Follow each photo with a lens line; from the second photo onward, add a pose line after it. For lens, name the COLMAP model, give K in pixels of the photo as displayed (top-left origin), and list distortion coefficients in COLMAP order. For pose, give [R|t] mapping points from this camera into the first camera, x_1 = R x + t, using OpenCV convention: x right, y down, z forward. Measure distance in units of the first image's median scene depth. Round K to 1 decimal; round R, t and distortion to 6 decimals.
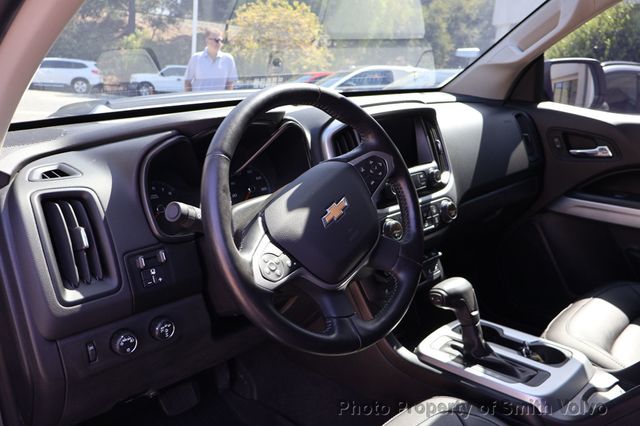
lens RADIAL K [[537.2, 0, 321.9], [0, 537.2, 214.3], [0, 0, 1]] dist [0.005845, -0.009676]
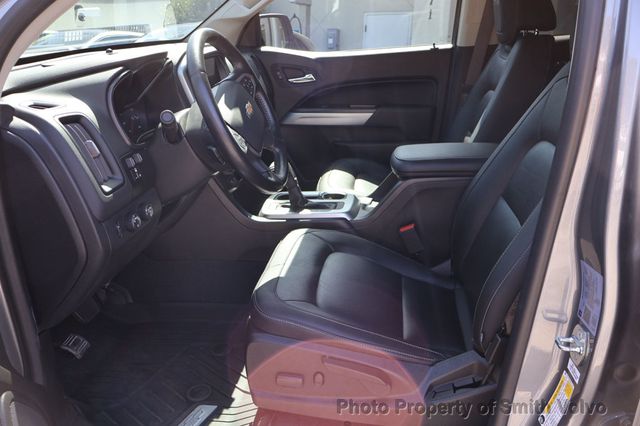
lens RADIAL K [[537.2, 0, 318.1], [0, 537.2, 212.3], [0, 0, 1]] dist [0.005845, -0.009676]
pose [[0.782849, -0.219446, 0.582229, -0.559595], [0.182203, 0.975573, 0.122716, 0.093401], [-0.594937, 0.010016, 0.803710, -0.278009]]
